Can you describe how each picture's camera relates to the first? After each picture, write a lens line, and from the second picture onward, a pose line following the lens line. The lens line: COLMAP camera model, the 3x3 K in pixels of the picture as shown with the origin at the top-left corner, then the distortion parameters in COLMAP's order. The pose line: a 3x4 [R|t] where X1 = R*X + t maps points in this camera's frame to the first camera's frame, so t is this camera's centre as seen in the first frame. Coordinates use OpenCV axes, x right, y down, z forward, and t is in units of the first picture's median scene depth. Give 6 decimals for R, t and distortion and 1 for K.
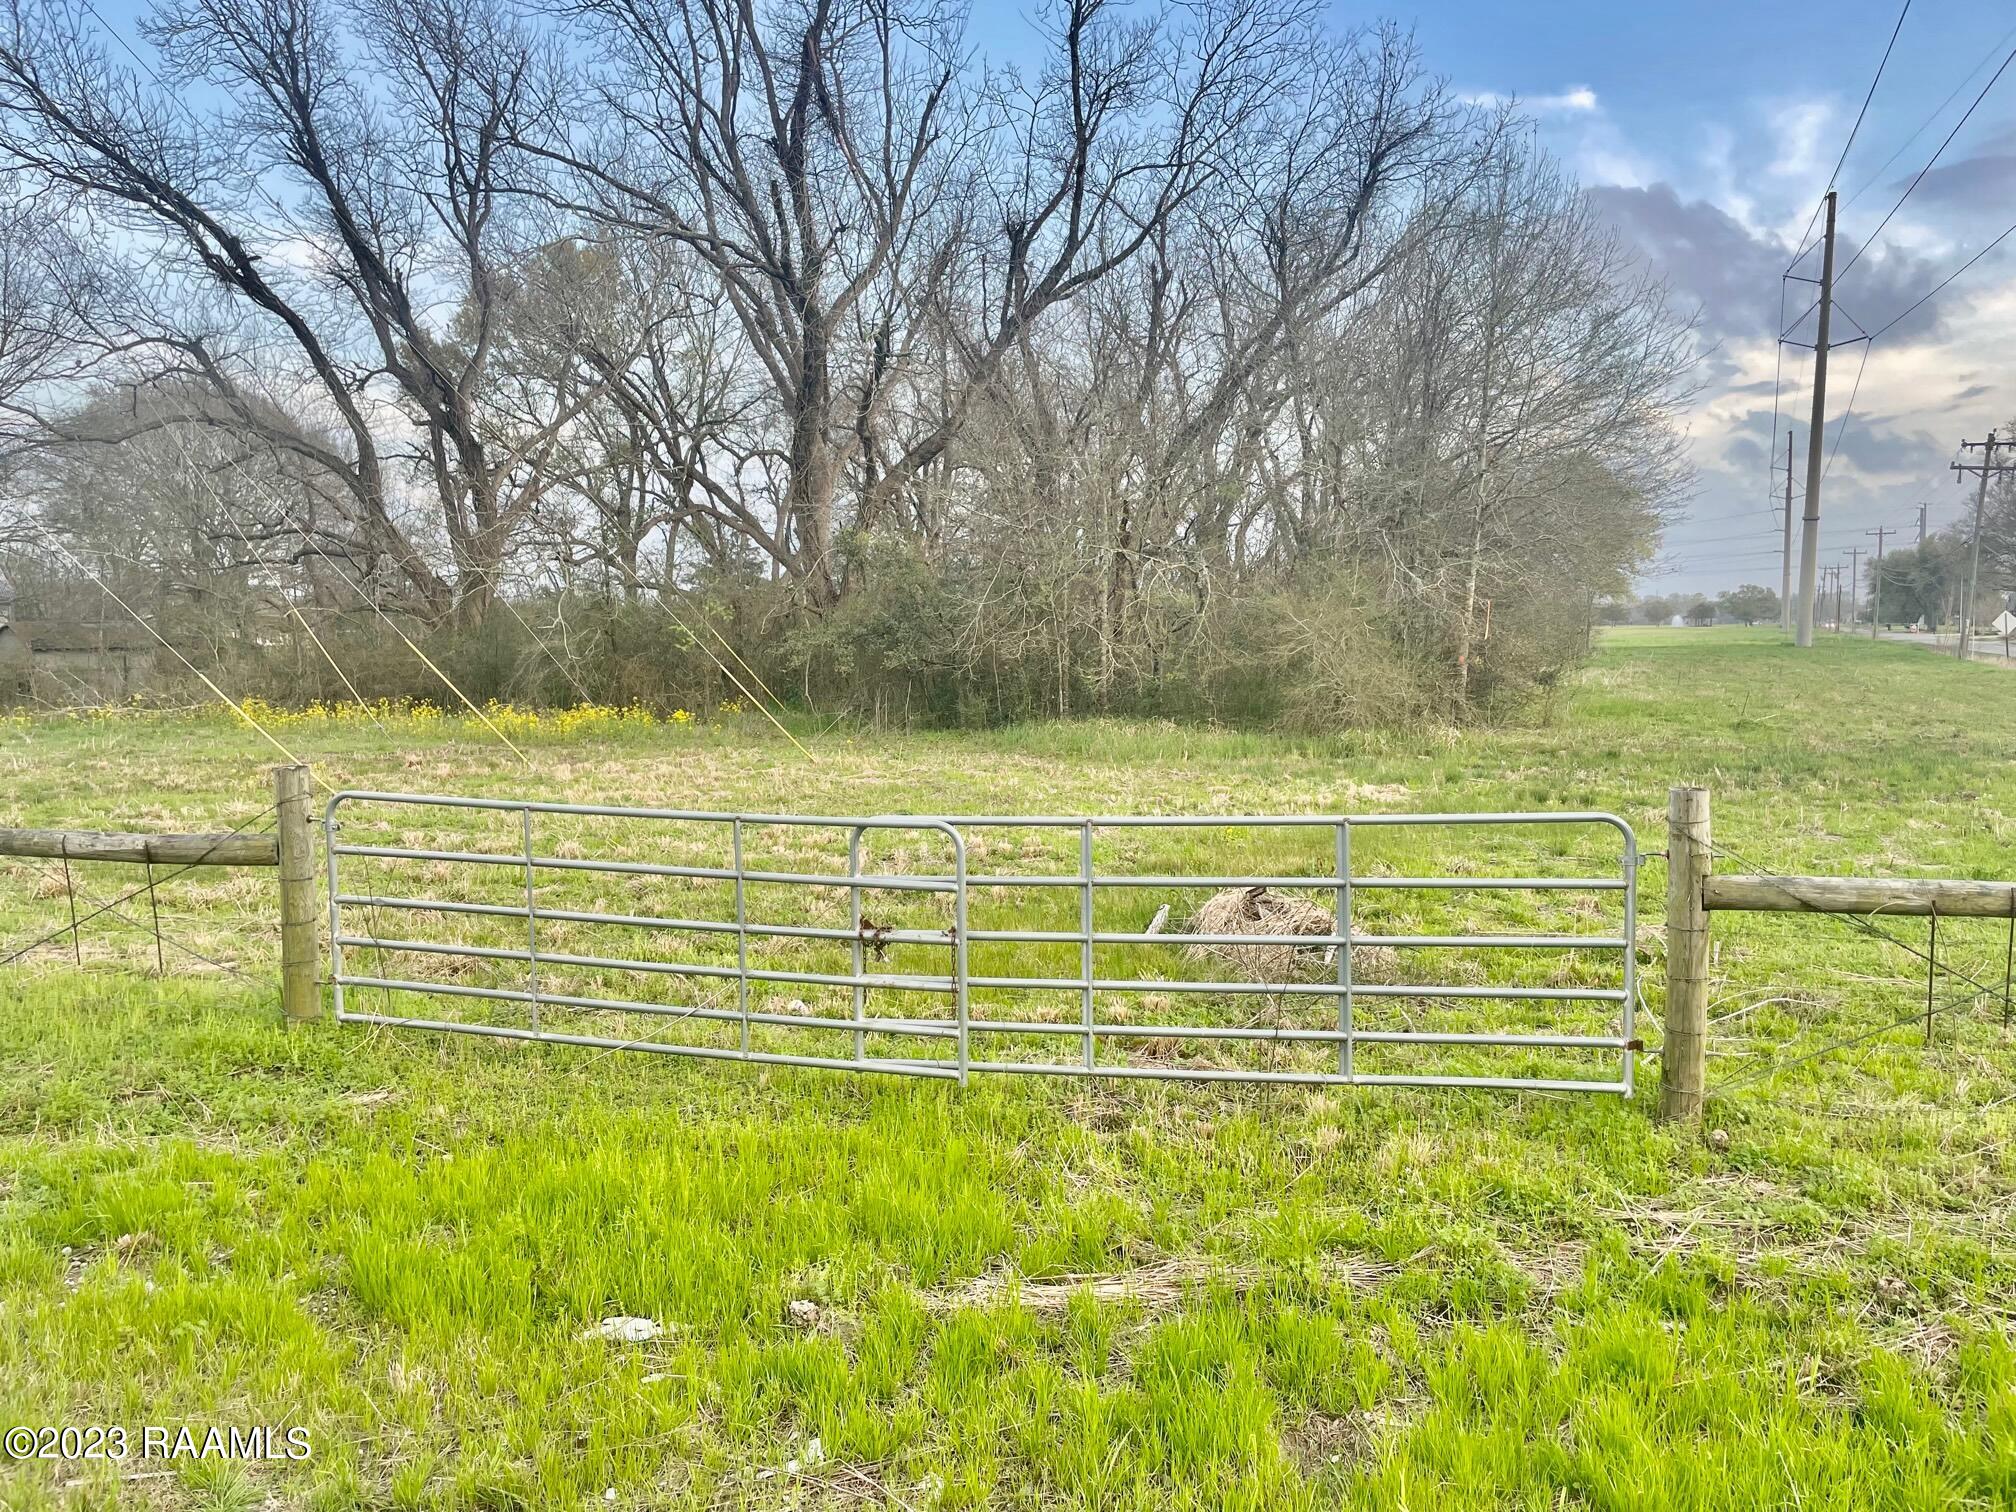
lens RADIAL K [[1531.8, 0, 1011.9], [0, 1531.8, 742.0], [0, 0, 1]] dist [0.096190, -0.134521]
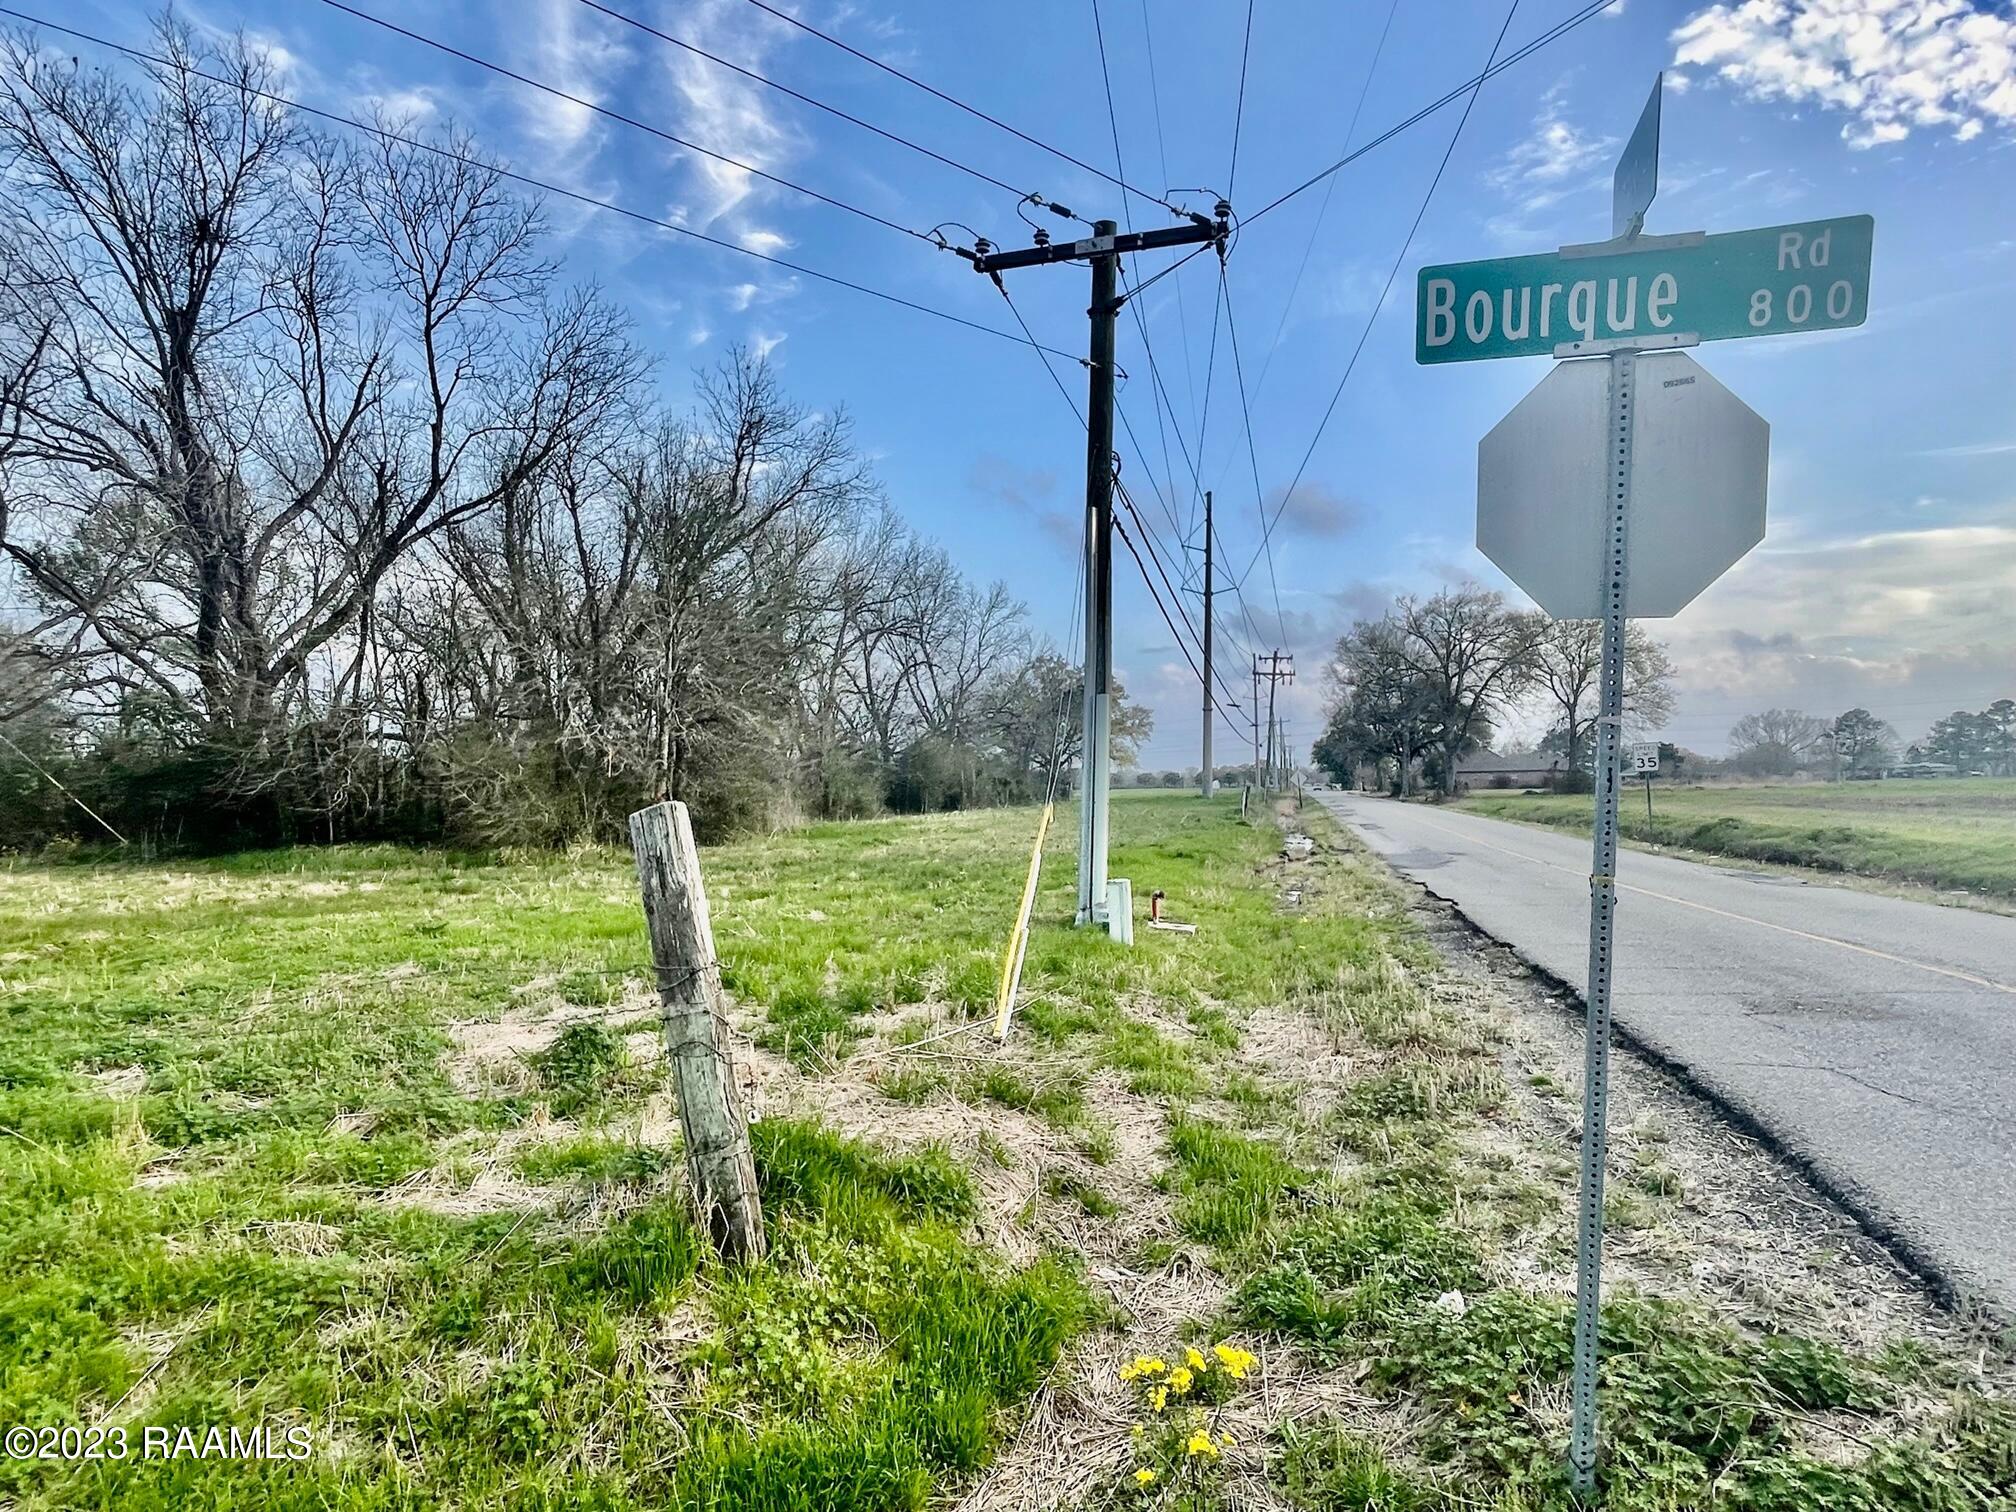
lens RADIAL K [[1165.4, 0, 1006.5], [0, 1165.4, 750.0], [0, 0, 1]] dist [-0.001782, -0.002042]
pose [[0.978389, 0.000094, 0.206772, 0.275520], [0.022781, 0.993863, -0.108246, 0.017103], [-0.205513, 0.110617, 0.972383, -0.023590]]
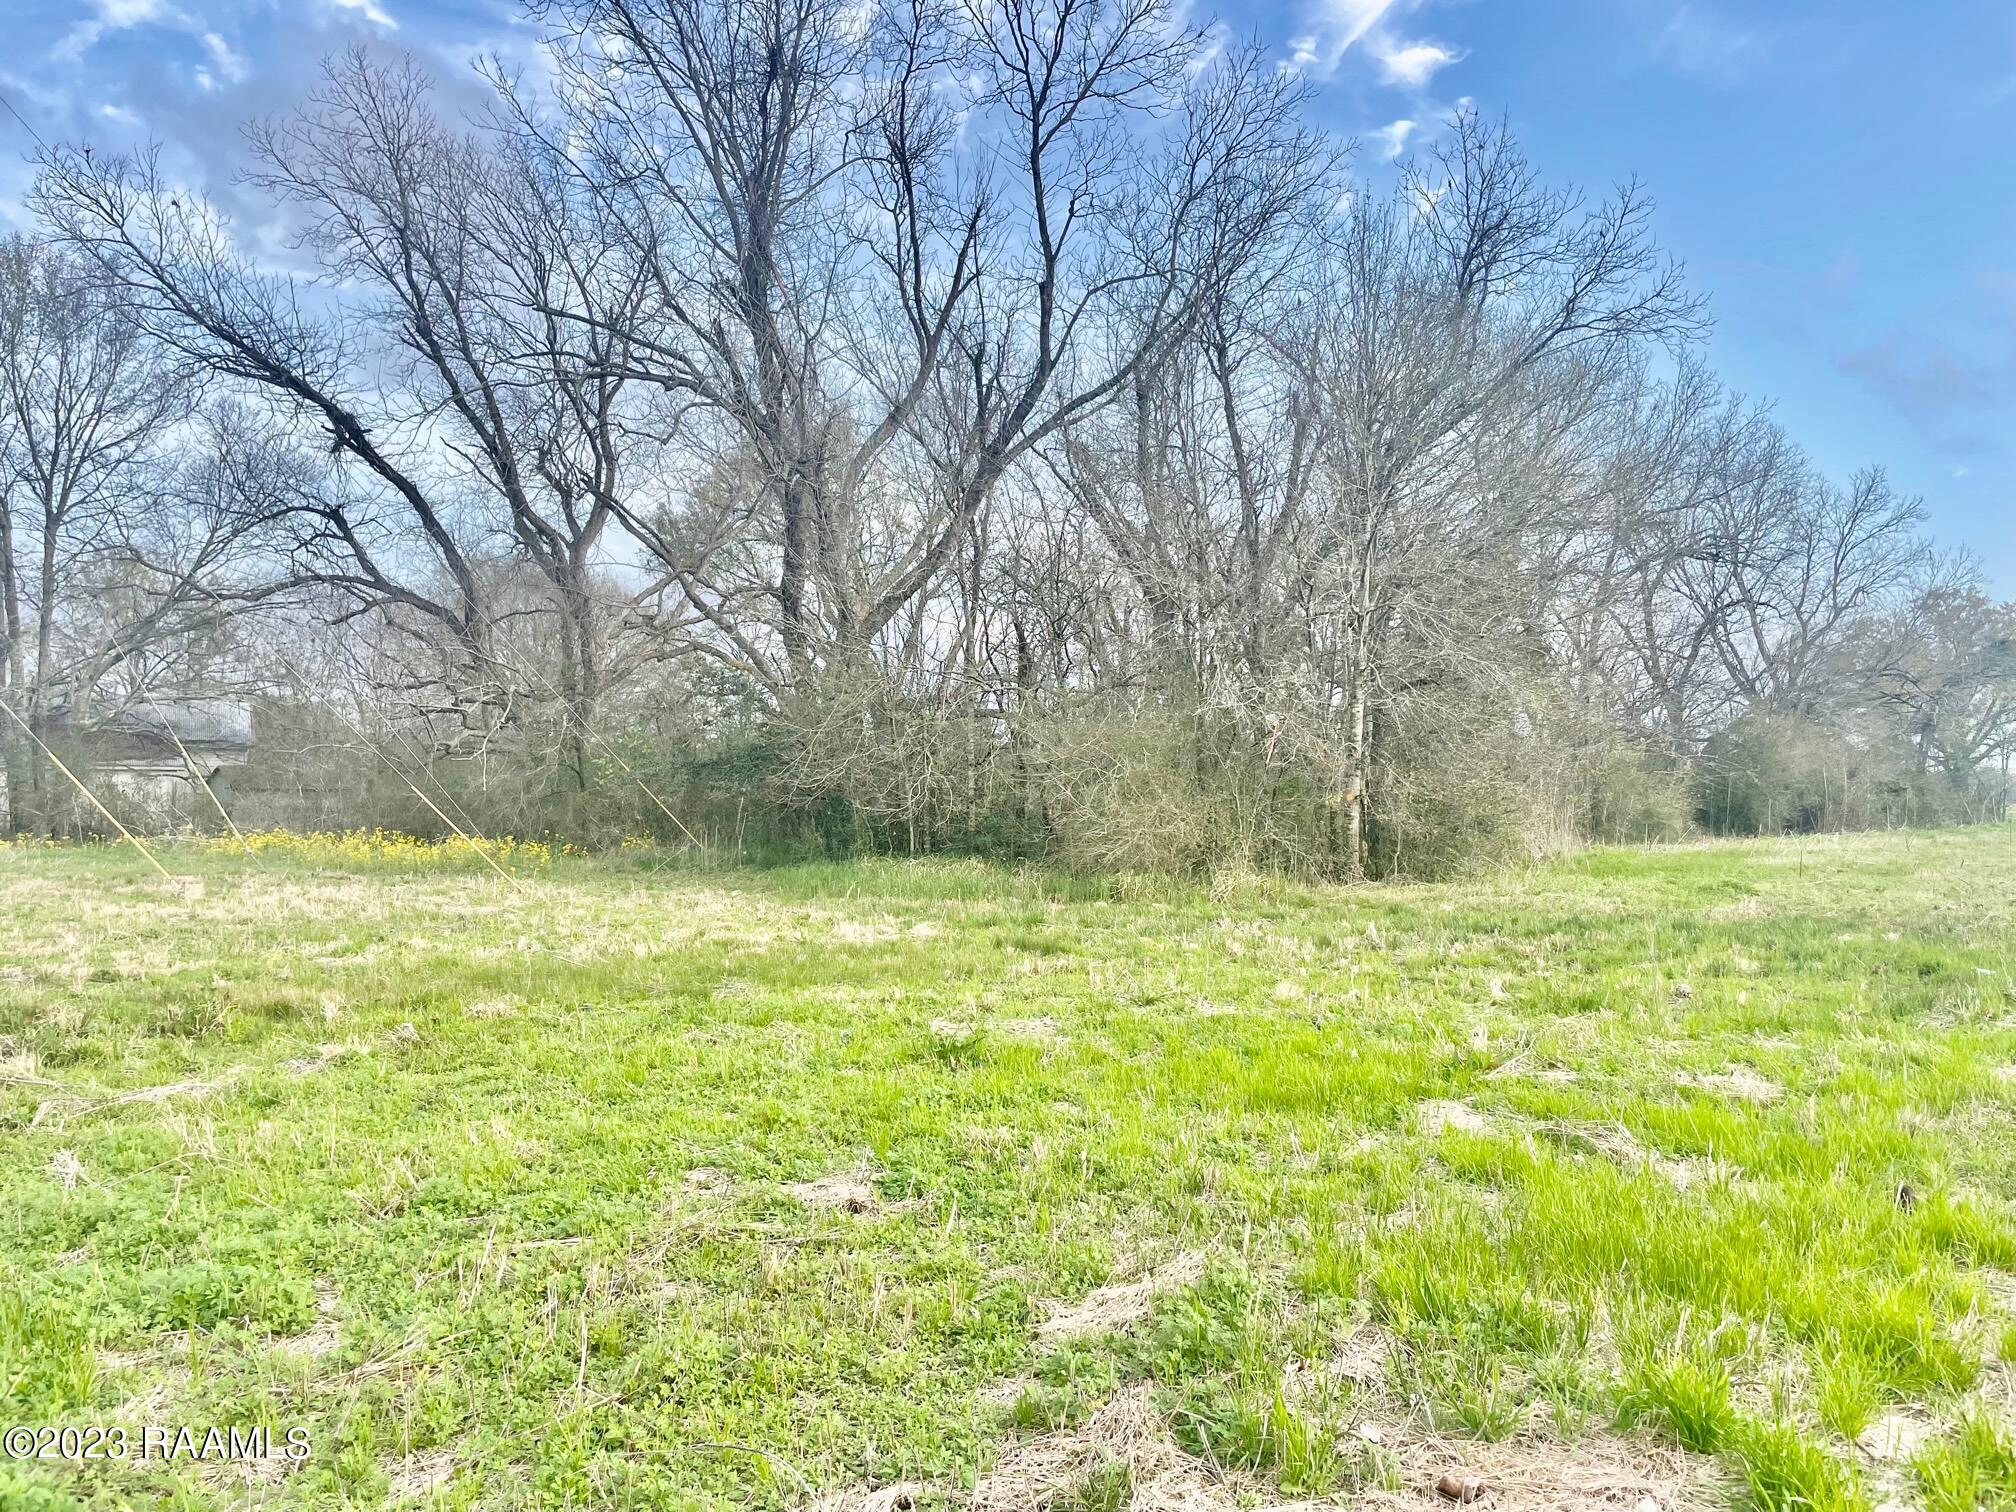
lens RADIAL K [[1531.8, 0, 1011.9], [0, 1531.8, 742.0], [0, 0, 1]] dist [0.096190, -0.134521]
pose [[0.959187, 0.000261, -0.282772, 0.258148], [-0.031388, 0.993918, -0.105551, 0.008082], [0.281024, 0.110119, 0.953362, 0.105968]]
